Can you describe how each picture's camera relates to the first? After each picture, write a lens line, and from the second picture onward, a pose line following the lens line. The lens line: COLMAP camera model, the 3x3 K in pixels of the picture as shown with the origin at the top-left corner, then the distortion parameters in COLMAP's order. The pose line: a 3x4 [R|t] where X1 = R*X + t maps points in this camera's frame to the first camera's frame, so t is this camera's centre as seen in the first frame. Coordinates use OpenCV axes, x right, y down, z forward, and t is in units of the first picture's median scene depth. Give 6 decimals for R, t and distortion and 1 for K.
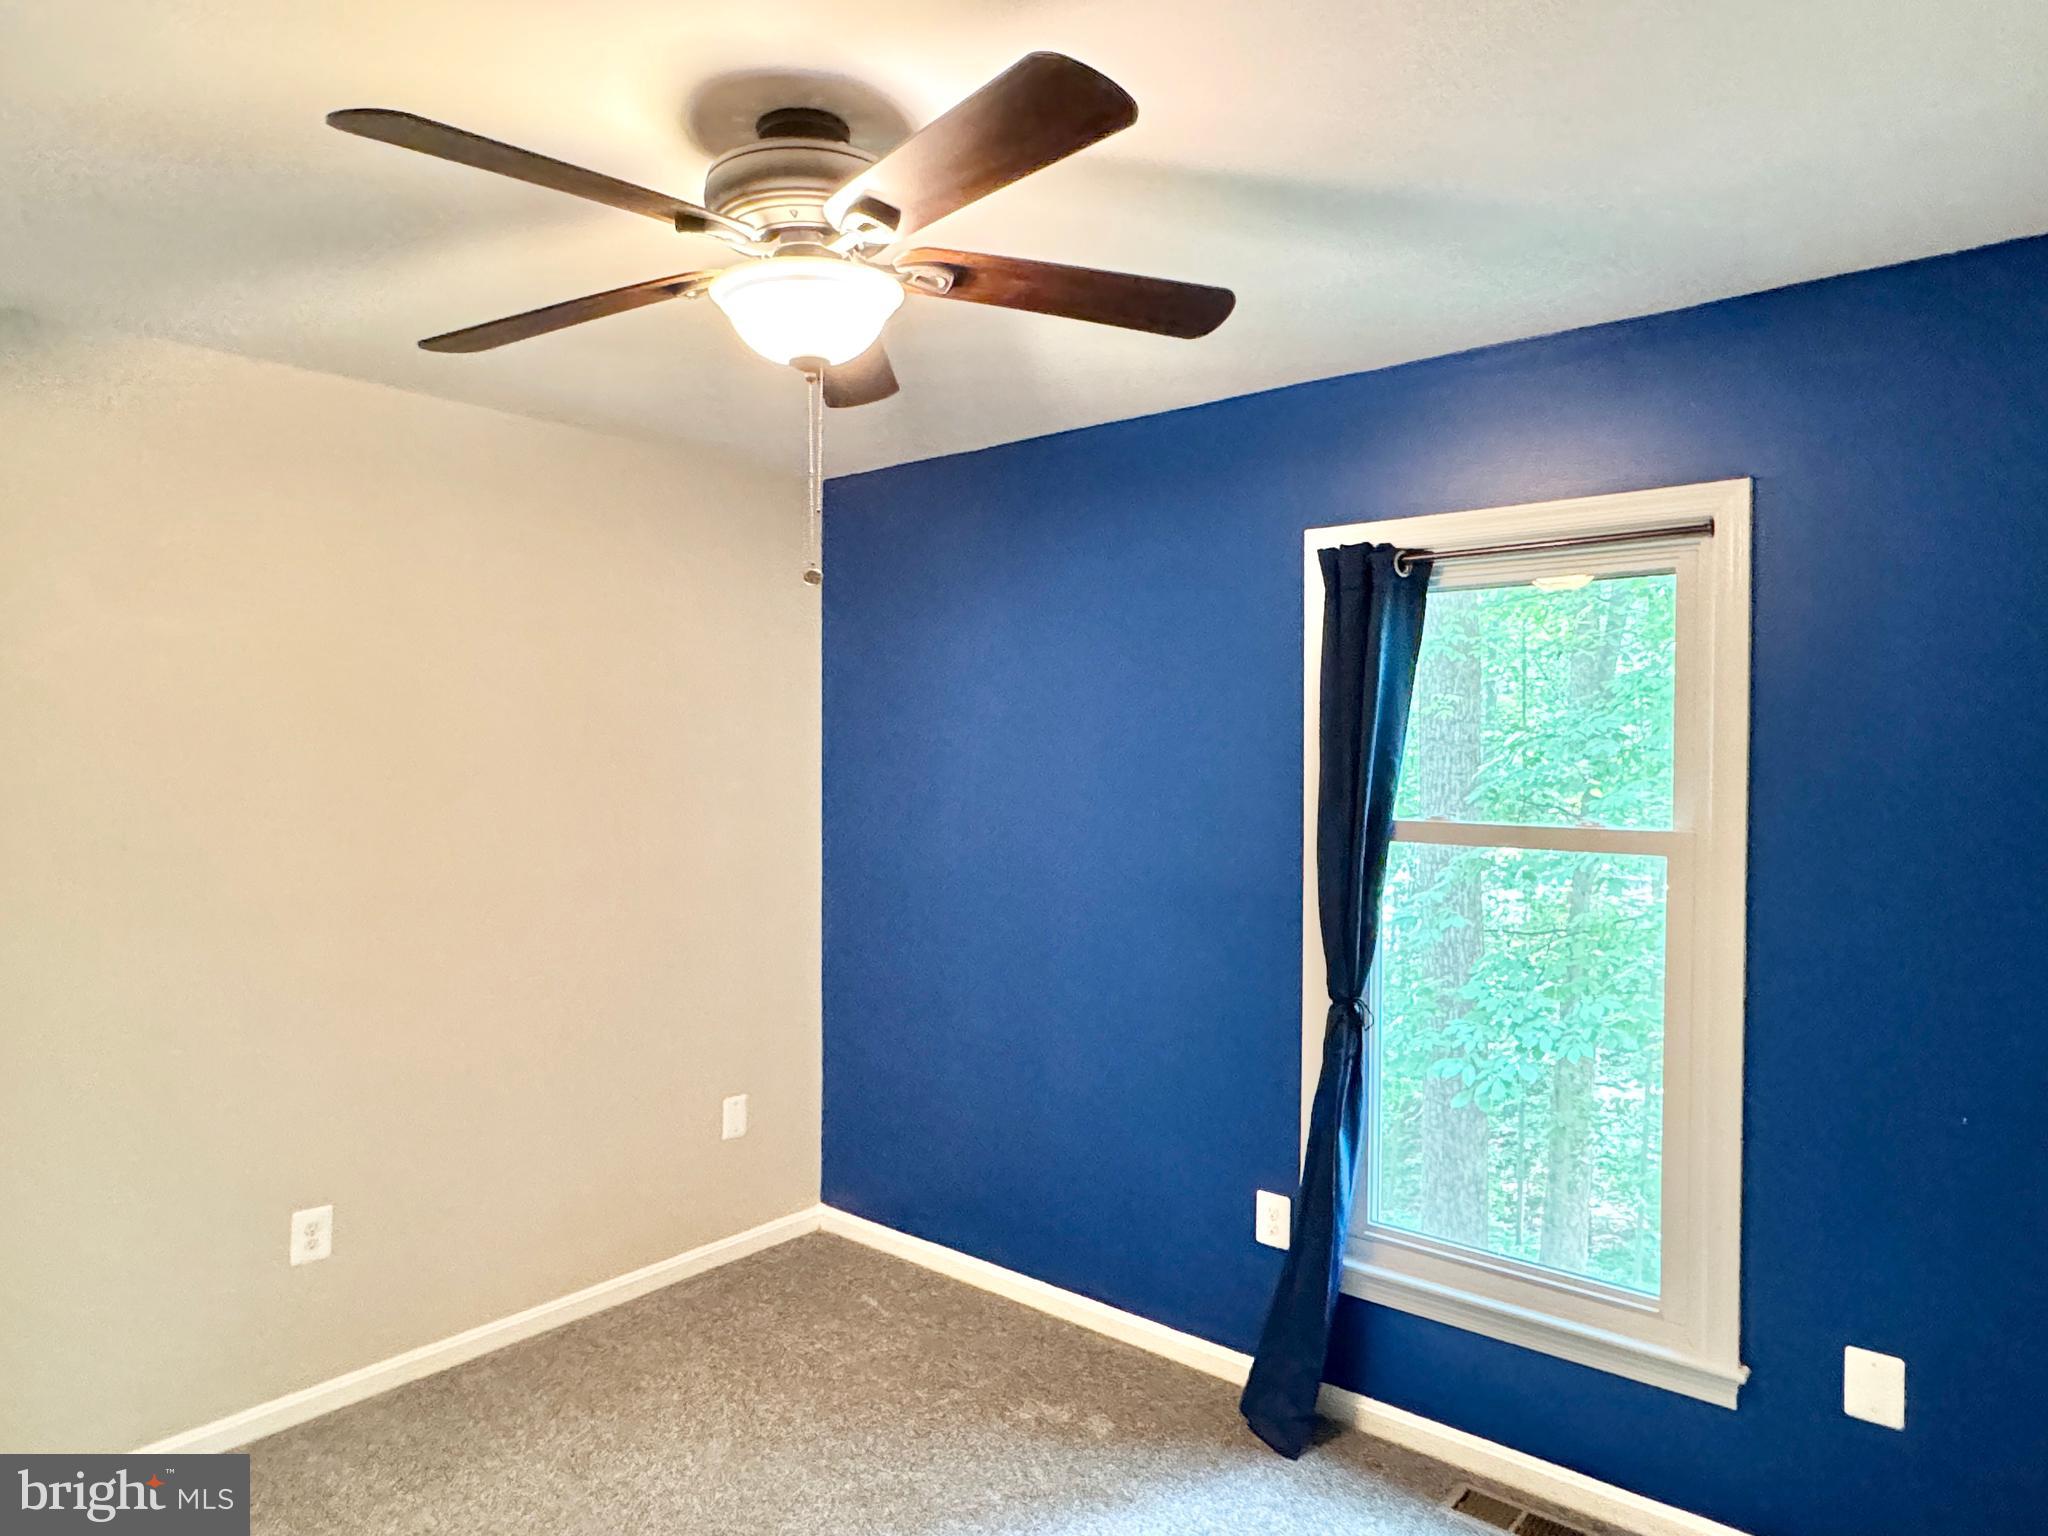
lens RADIAL K [[1274.7, 0, 1016.5], [0, 1274.7, 779.1], [0, 0, 1]] dist [-0.002935, -0.000278]
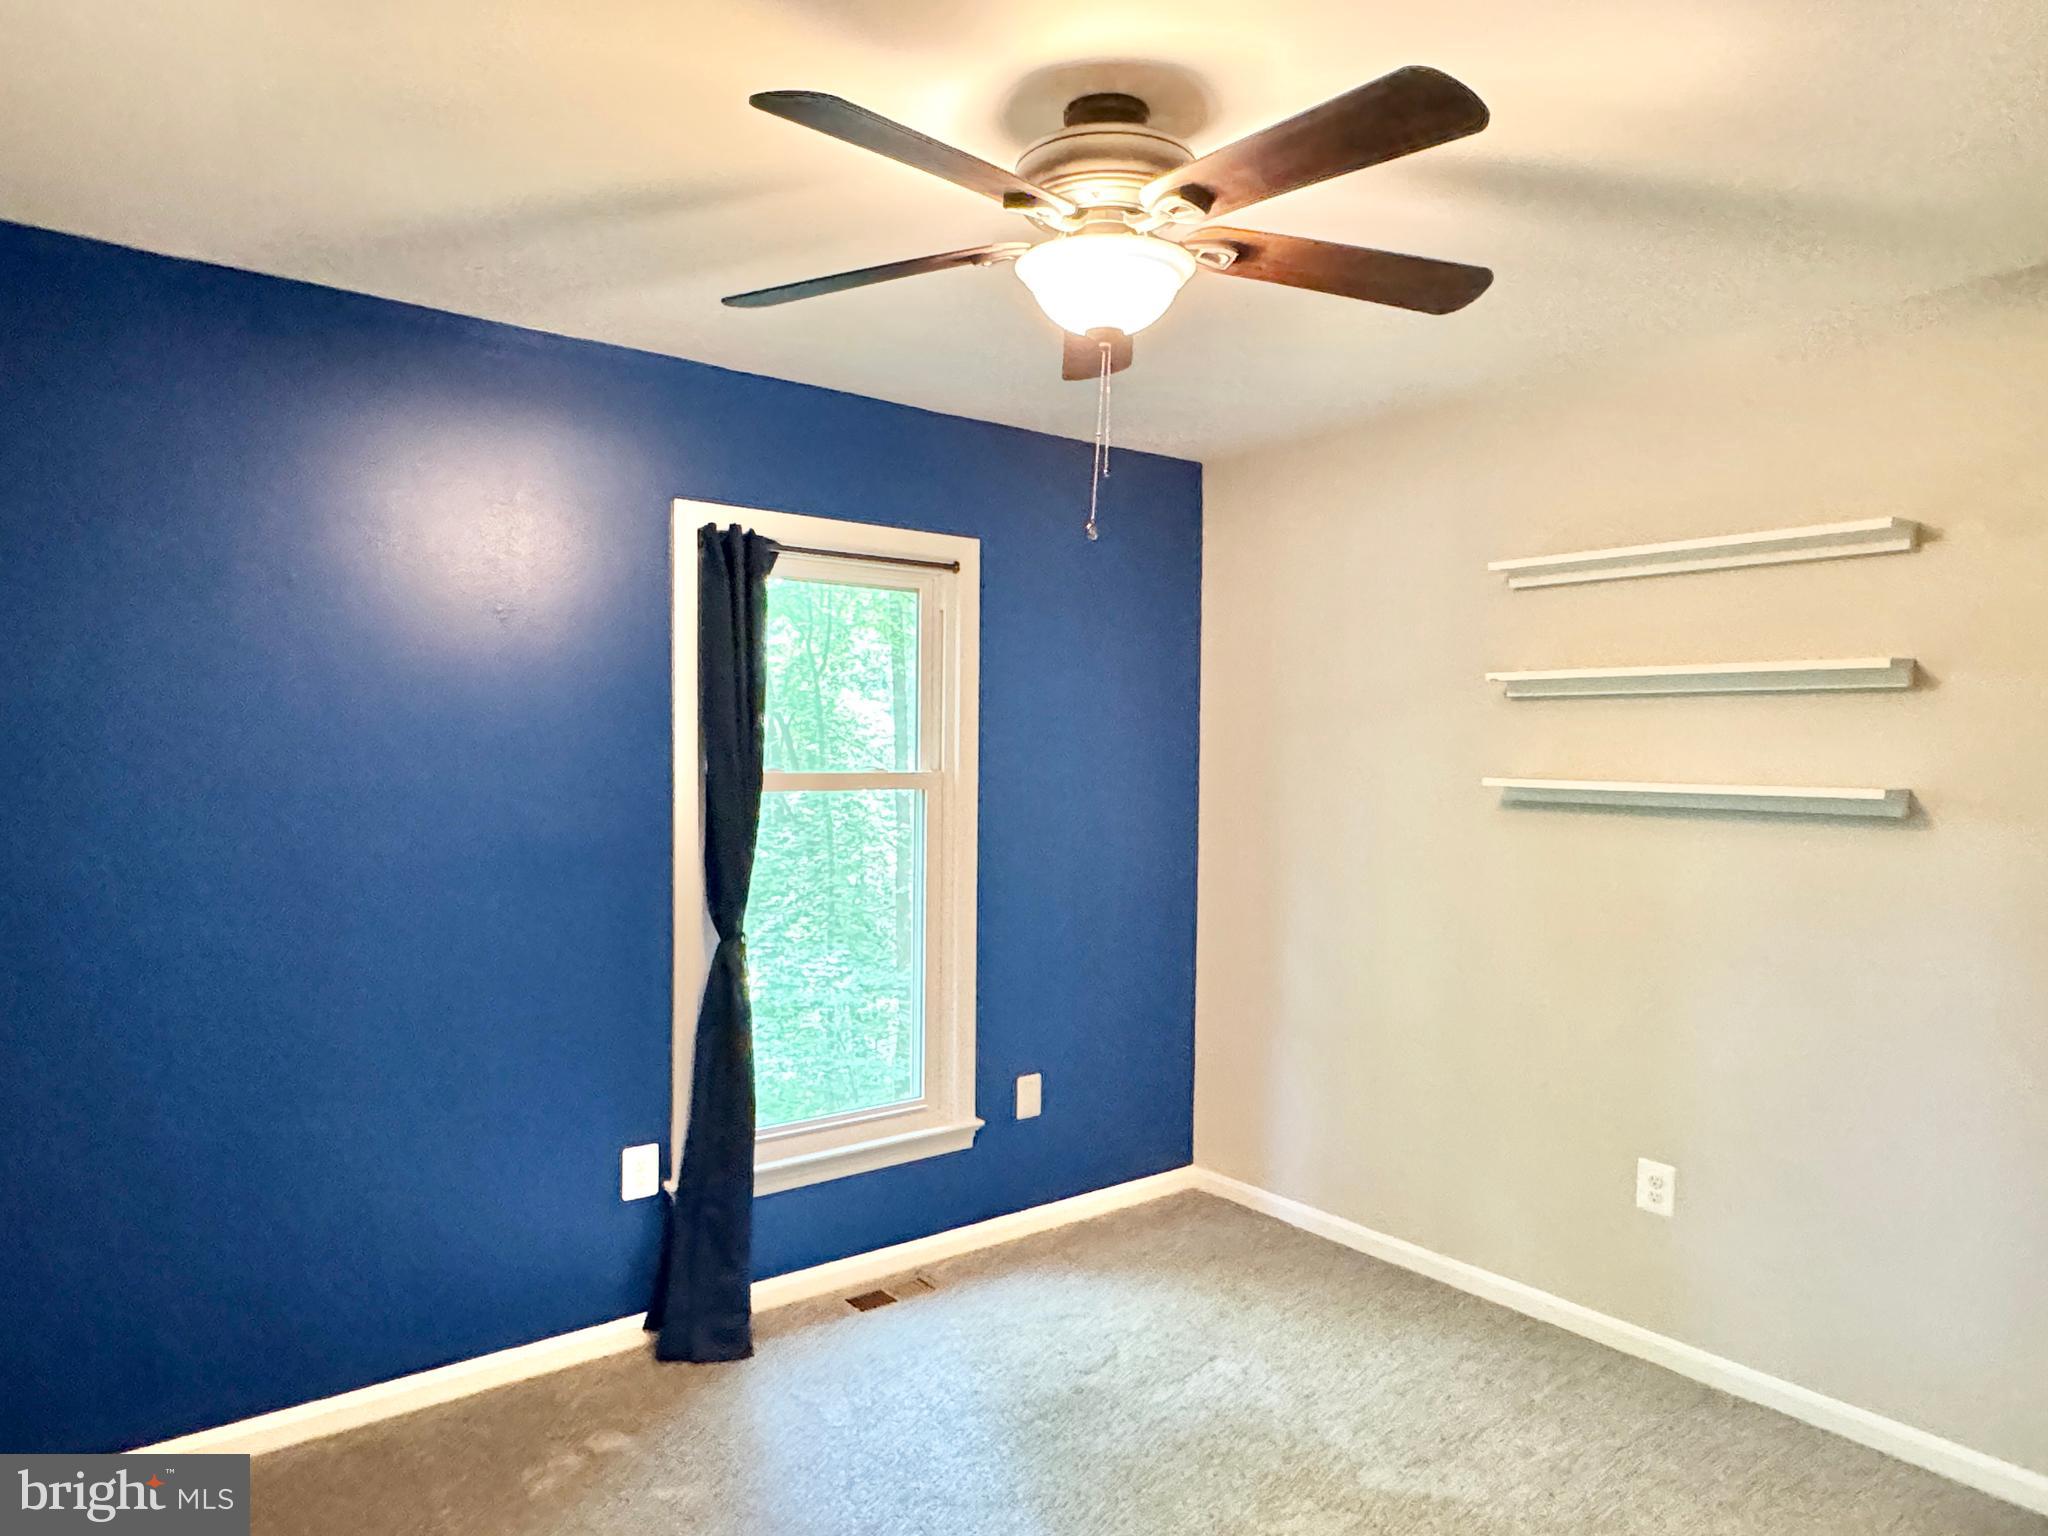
lens RADIAL K [[1274.7, 0, 1016.5], [0, 1274.7, 779.1], [0, 0, 1]] dist [-0.002935, -0.000278]
pose [[0.217439, -0.025671, 0.975736, -0.785622], [0.019209, 0.999573, 0.022017, 0.017070], [-0.975885, 0.013956, 0.217839, 0.529810]]
